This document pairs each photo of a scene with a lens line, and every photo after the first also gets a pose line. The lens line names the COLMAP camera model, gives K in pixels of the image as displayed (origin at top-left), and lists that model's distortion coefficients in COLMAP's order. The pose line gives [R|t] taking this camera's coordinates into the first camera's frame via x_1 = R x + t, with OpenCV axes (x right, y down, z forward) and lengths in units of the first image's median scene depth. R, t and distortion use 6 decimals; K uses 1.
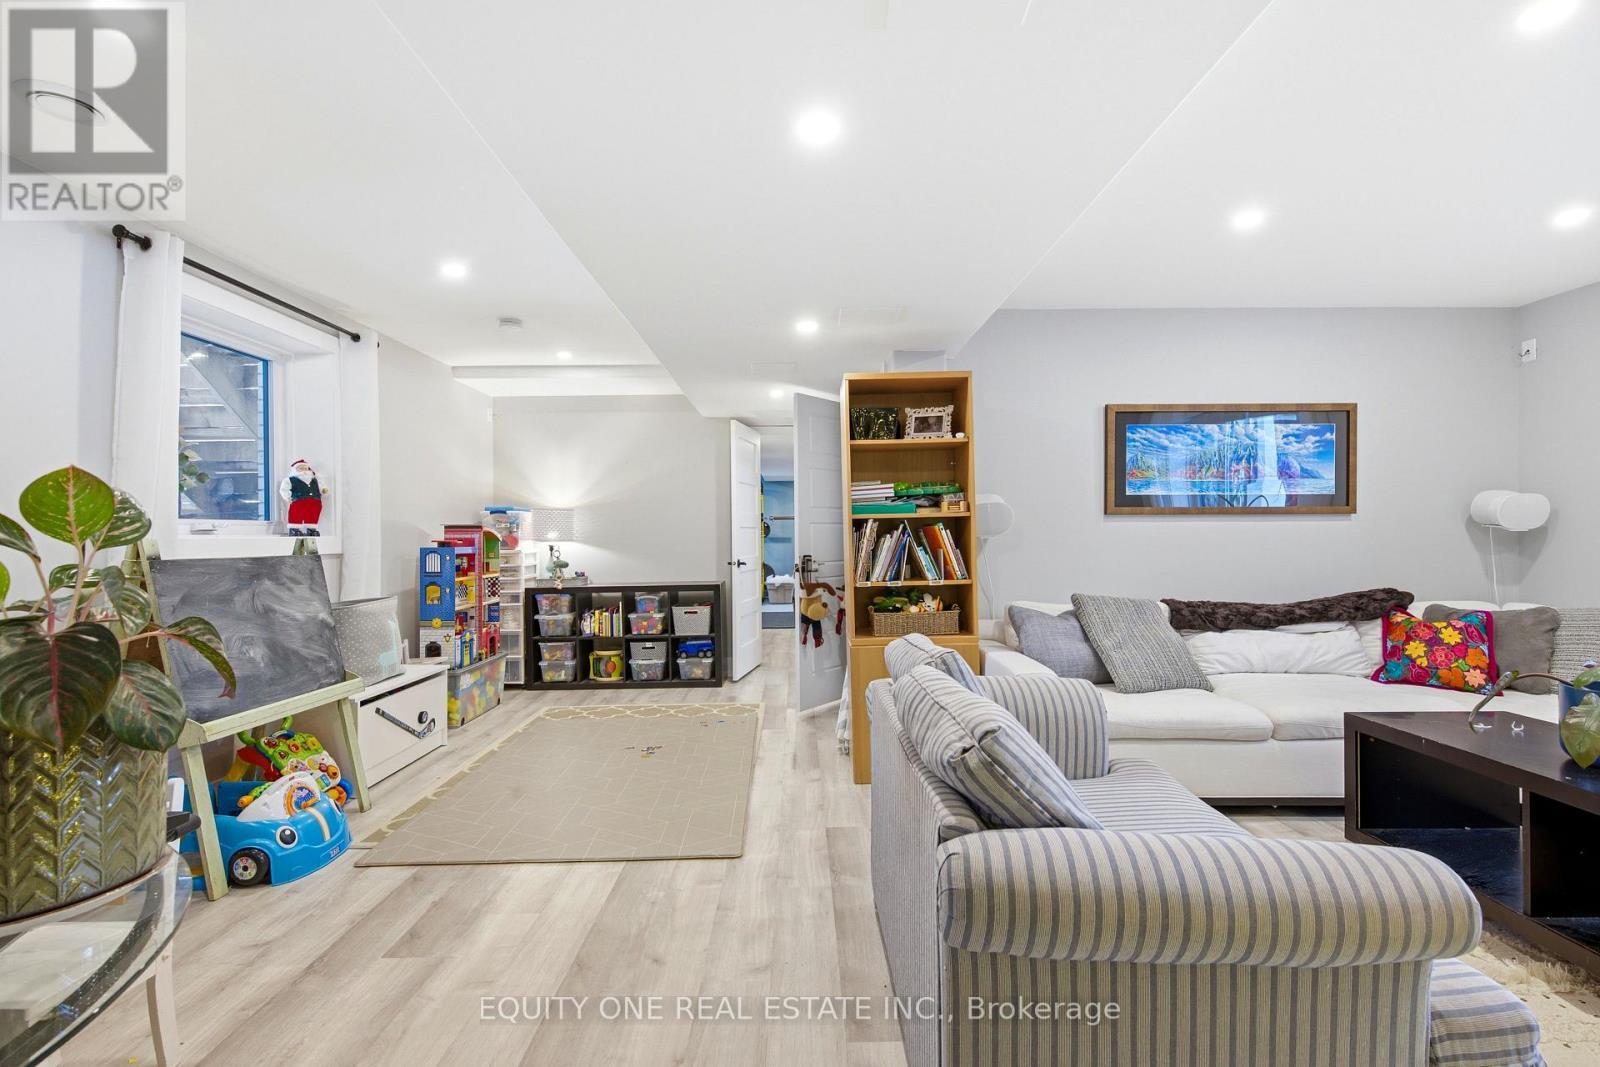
lens RADIAL K [[750.8, 0, 799.1], [0, 750.8, 529.1], [0, 0, 1]] dist [-0.000879, -0.000251]
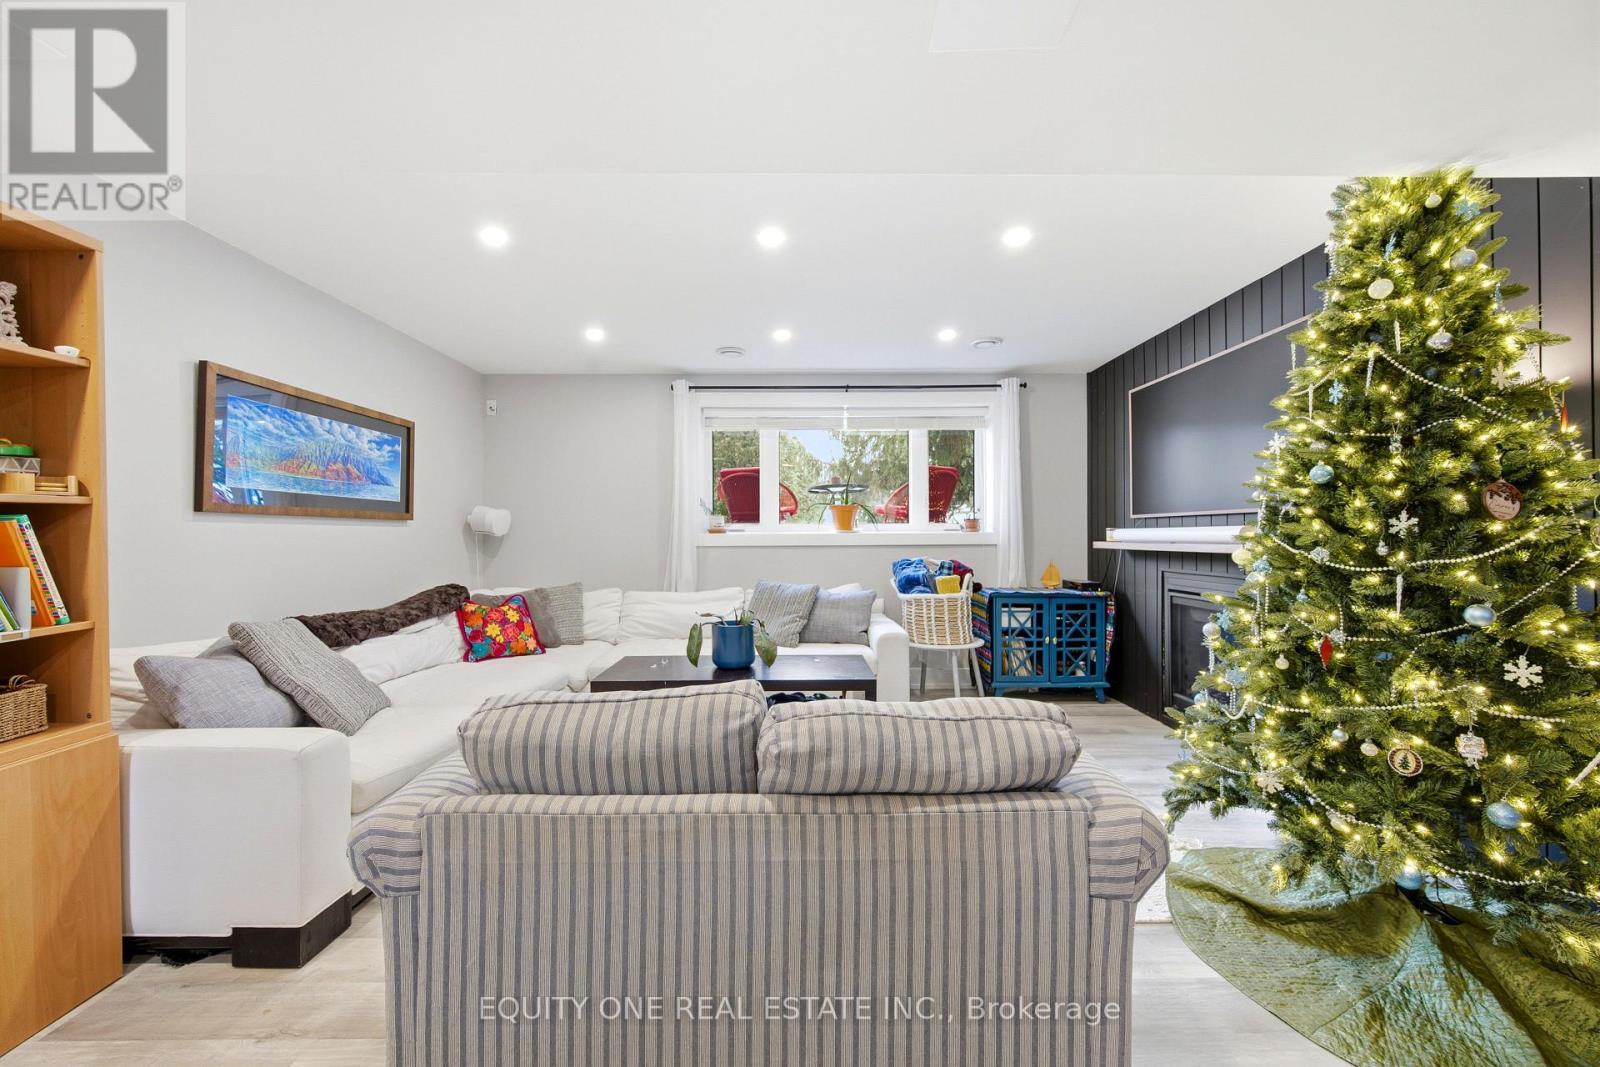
lens RADIAL K [[631.2, 0, 800.0], [0, 631.2, 533.5], [0, 0, 1]] dist [-0.000314, 0.000100]
pose [[0.000341, 0.007409, 0.999972, -0.204640], [-0.007167, 0.999947, -0.007406, 0.002251], [-0.999974, -0.007164, 0.000394, 0.424115]]
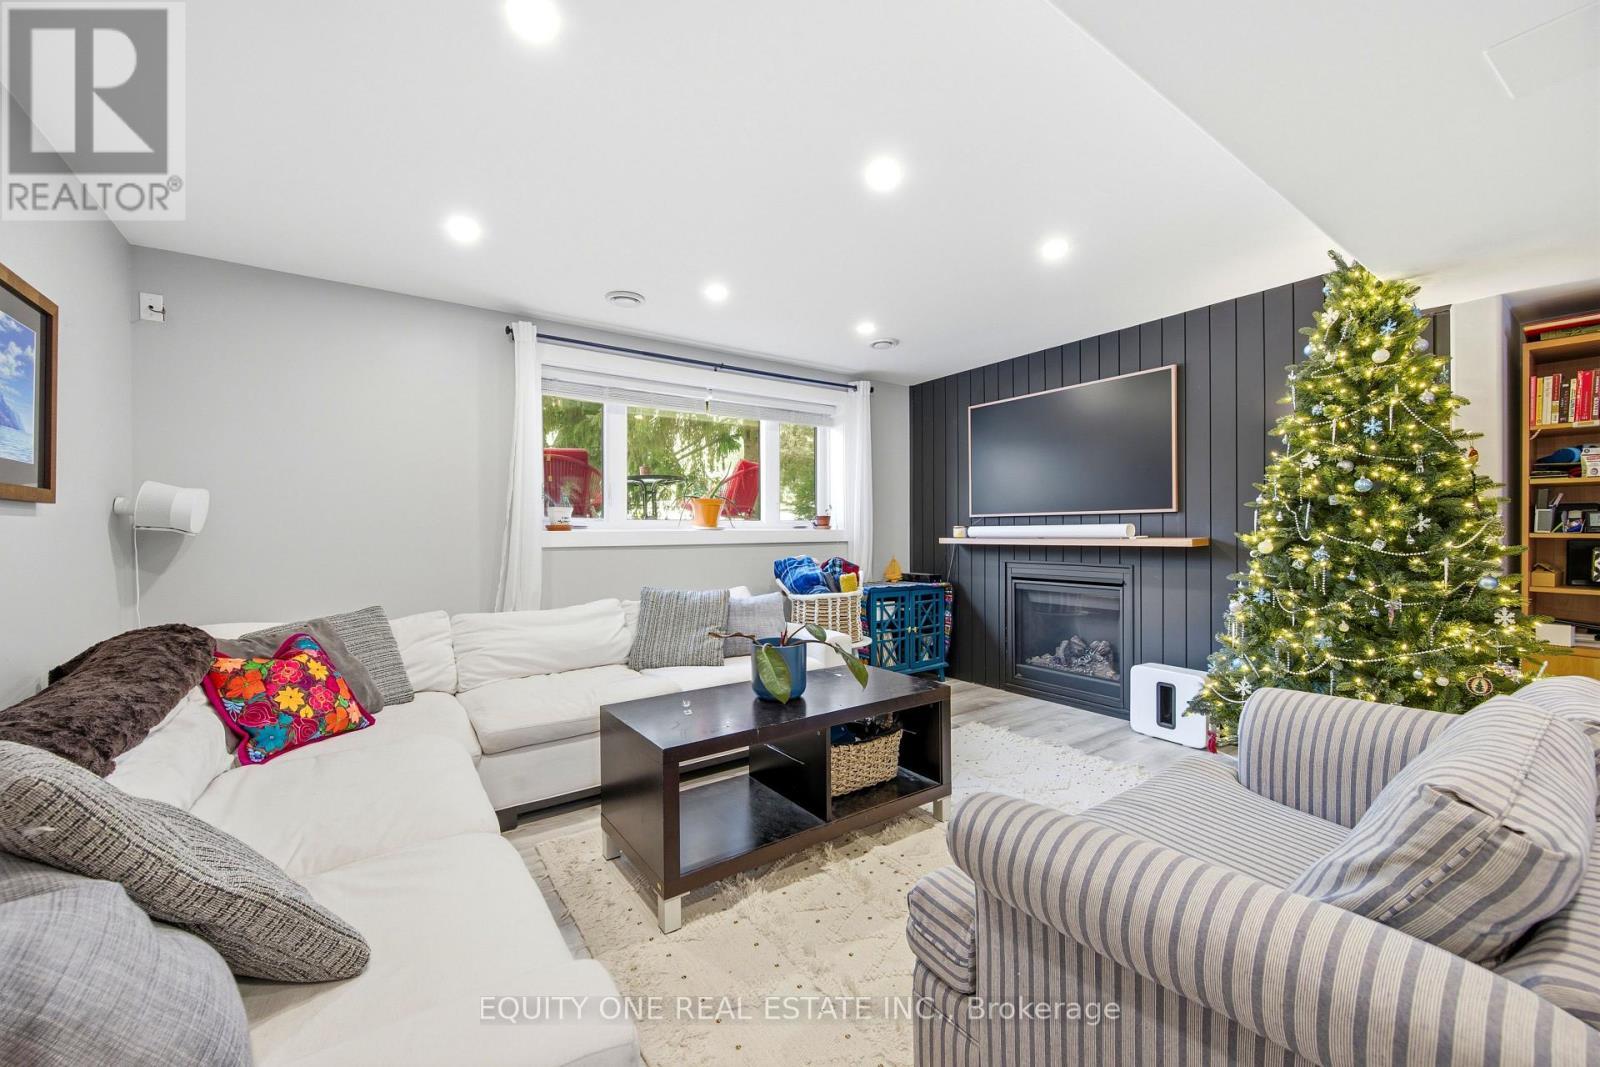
lens RADIAL K [[624.0, 0, 804.8], [0, 624.0, 536.1], [0, 0, 1]] dist [-0.001509, -0.000055]
pose [[-0.572036, 0.002288, 0.820225, 0.043930], [-0.000455, 0.999995, -0.003106, 0.004973], [-0.820228, -0.002150, -0.572032, 0.815842]]
